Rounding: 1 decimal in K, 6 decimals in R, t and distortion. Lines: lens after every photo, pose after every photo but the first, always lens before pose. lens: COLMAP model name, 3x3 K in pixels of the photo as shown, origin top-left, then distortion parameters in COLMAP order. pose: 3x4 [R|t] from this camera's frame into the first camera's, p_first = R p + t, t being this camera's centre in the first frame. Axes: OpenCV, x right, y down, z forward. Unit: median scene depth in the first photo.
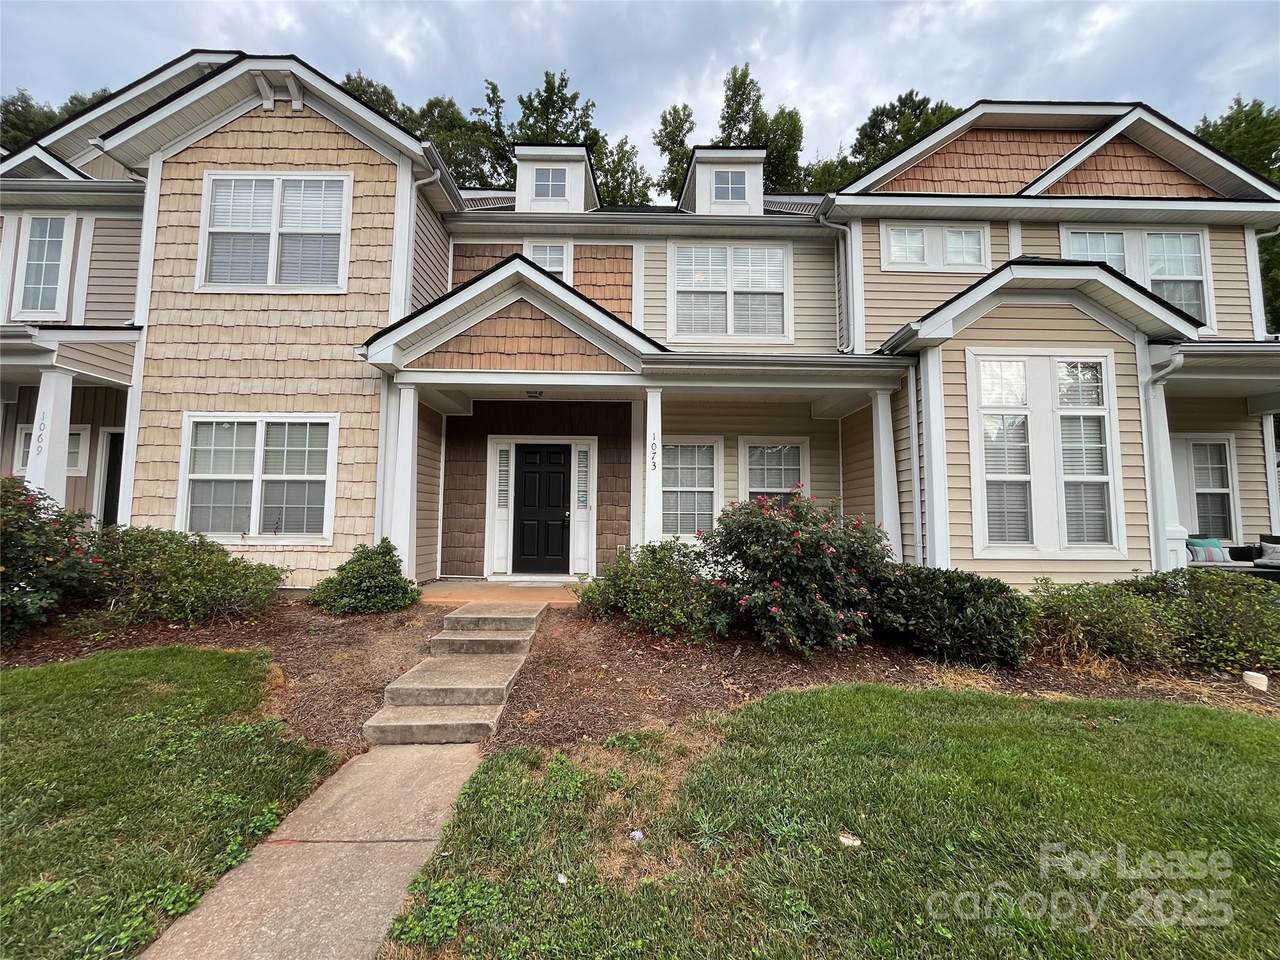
lens RADIAL K [[512.6, 0, 638.8], [0, 512.6, 475.5], [0, 0, 1]] dist [-0.001945, 0.000093]
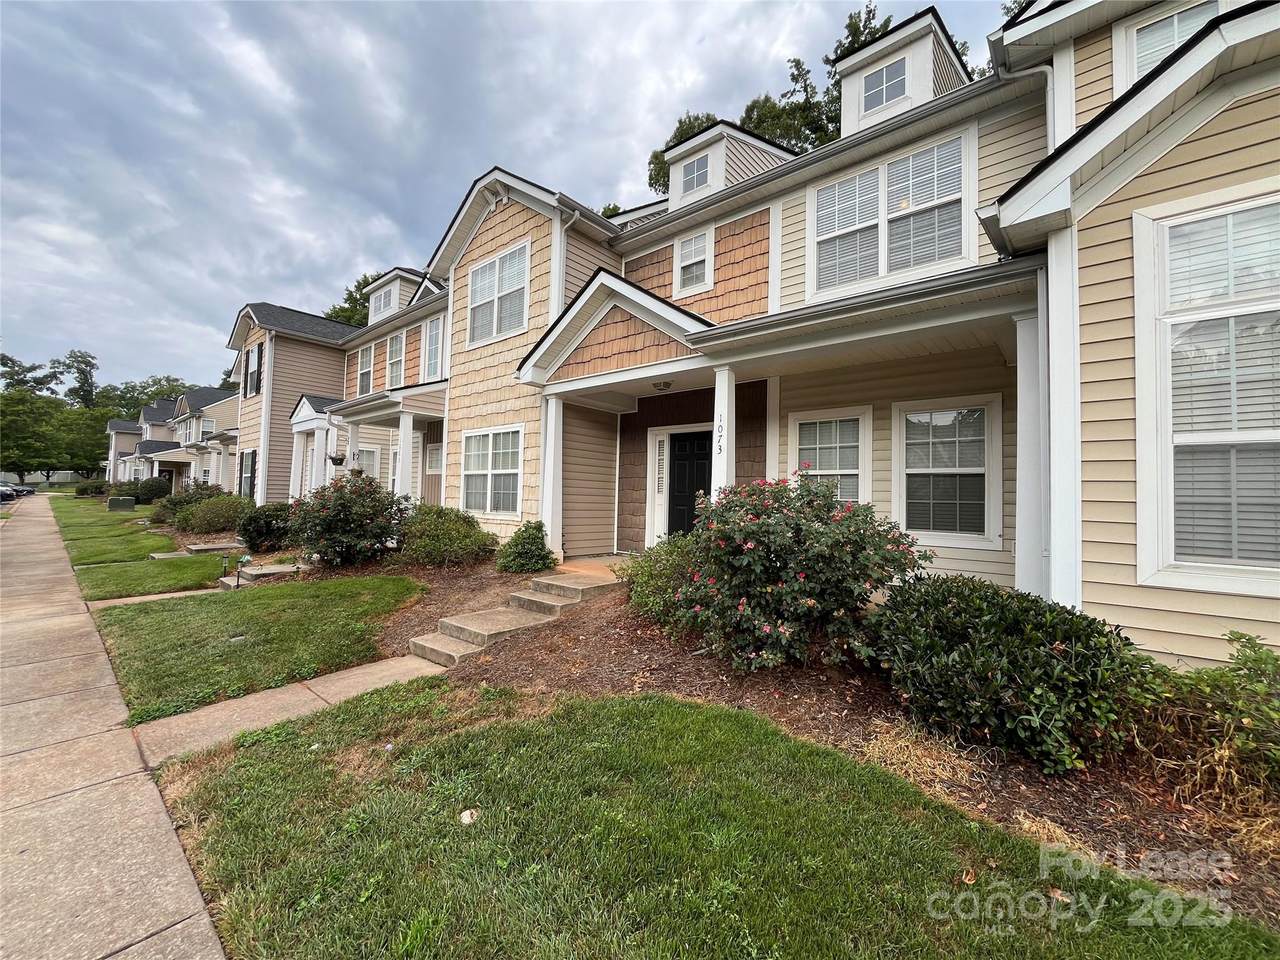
lens RADIAL K [[512.6, 0, 637.5], [0, 512.6, 476.5], [0, 0, 1]] dist [-0.001945, 0.000093]
pose [[0.755492, -0.019832, -0.654858, 0.501938], [0.038346, 0.999167, 0.013980, 0.011138], [0.654035, -0.035673, 0.755623, 0.174329]]
